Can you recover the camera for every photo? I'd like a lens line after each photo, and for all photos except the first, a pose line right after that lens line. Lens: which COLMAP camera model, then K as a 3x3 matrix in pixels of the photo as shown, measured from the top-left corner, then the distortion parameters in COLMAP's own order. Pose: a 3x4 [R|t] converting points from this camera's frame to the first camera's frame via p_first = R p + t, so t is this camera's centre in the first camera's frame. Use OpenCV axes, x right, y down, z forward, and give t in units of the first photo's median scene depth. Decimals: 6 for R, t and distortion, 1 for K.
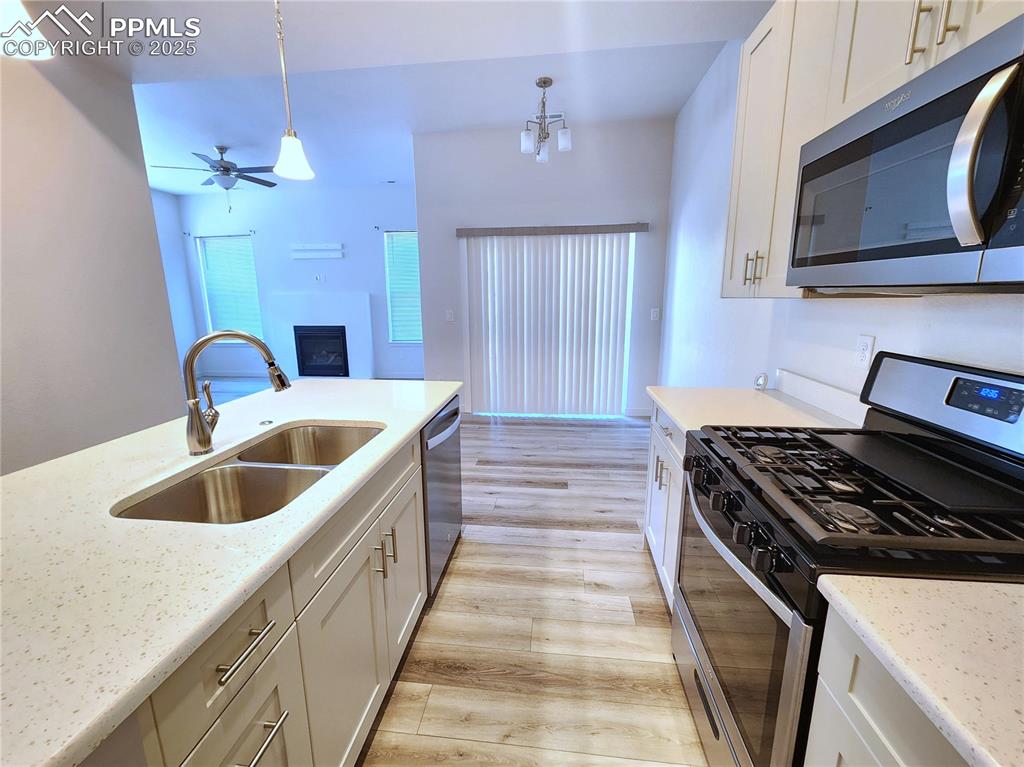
lens RADIAL K [[421.0, 0, 509.2], [0, 421.0, 379.1], [0, 0, 1]] dist [-0.000448, -0.000248]
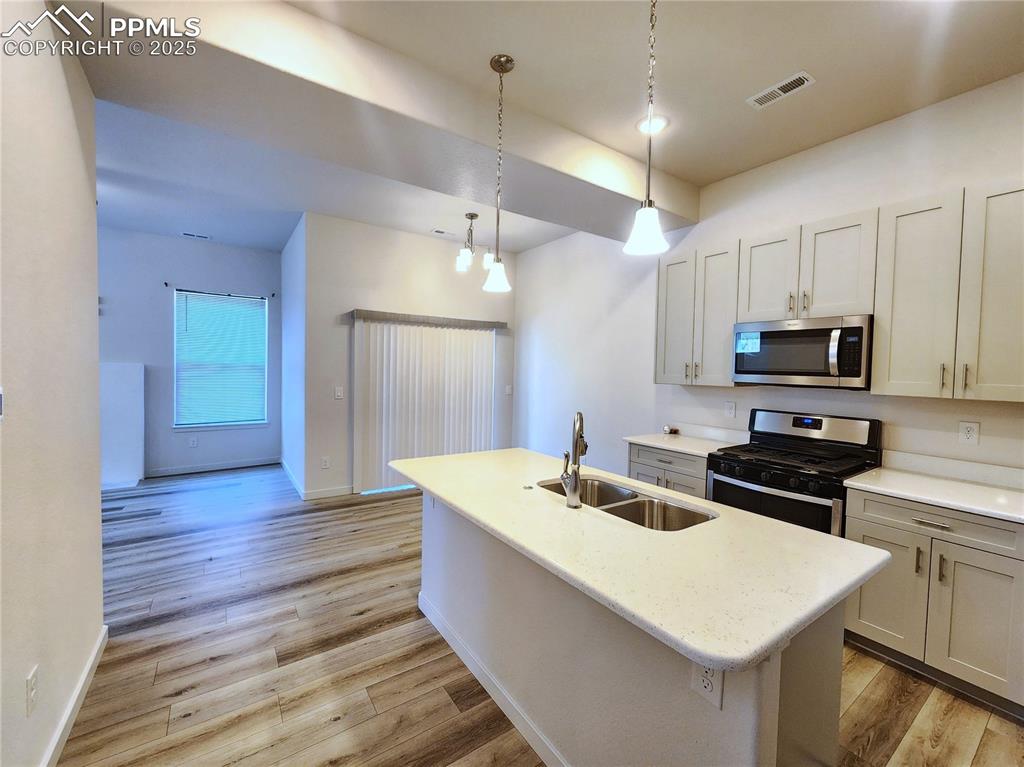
lens RADIAL K [[416.4, 0, 508.5], [0, 416.4, 384.4], [0, 0, 1]] dist [-0.005399, -0.000292]
pose [[0.756818, -0.000518, 0.653626, -1.327676], [0.102359, 0.987755, -0.117736, -0.052354], [-0.645562, 0.156009, 0.747604, 0.089043]]
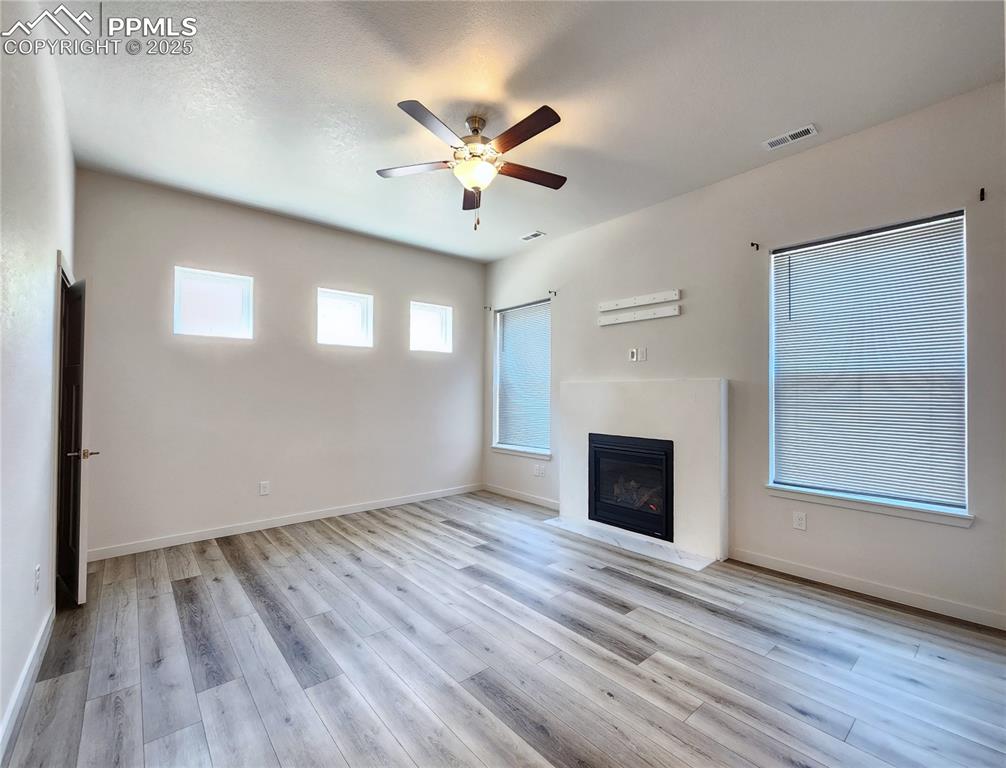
lens RADIAL K [[442.2, 0, 509.2], [0, 442.2, 379.7], [0, 0, 1]] dist [-0.000553, -0.000147]
pose [[0.734675, -0.003769, -0.678409, -0.698416], [-0.147522, 0.975169, -0.165176, -0.332470], [0.662186, 0.221431, 0.715876, 1.898781]]
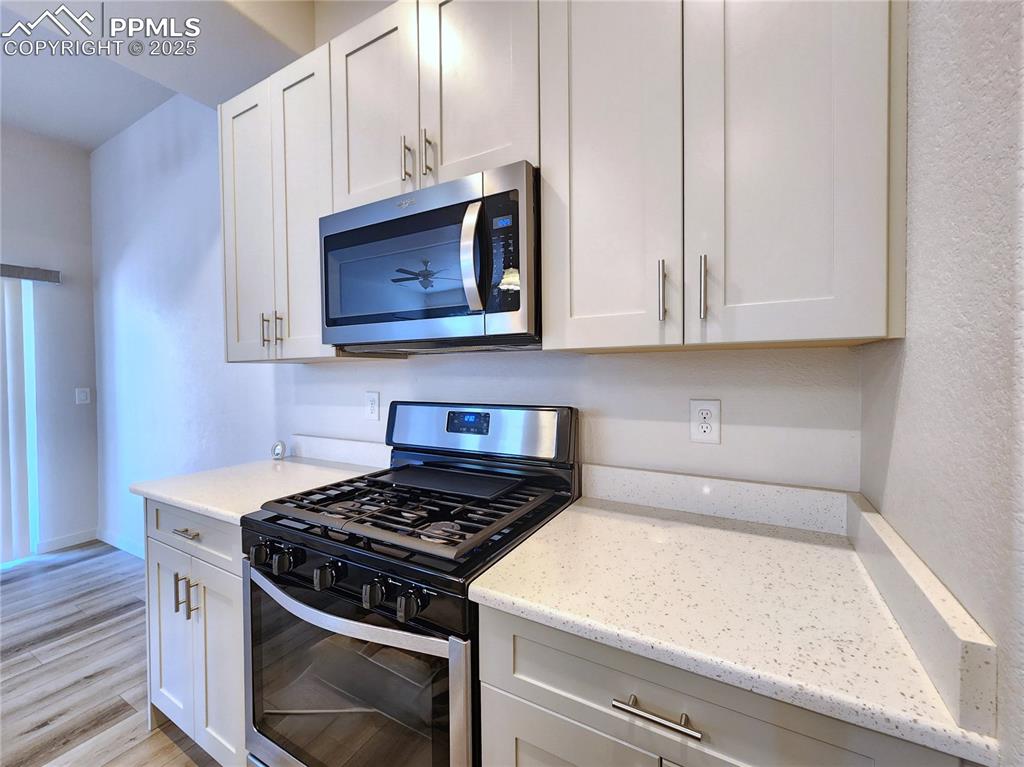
lens RADIAL K [[419.1, 0, 509.3], [0, 419.1, 382.2], [0, 0, 1]] dist [-0.000870, 0.000248]
pose [[0.385369, -0.012666, 0.922675, -0.090203], [0.188397, 0.979924, -0.065235, 0.018497], [-0.903326, 0.198968, 0.380019, 0.169148]]
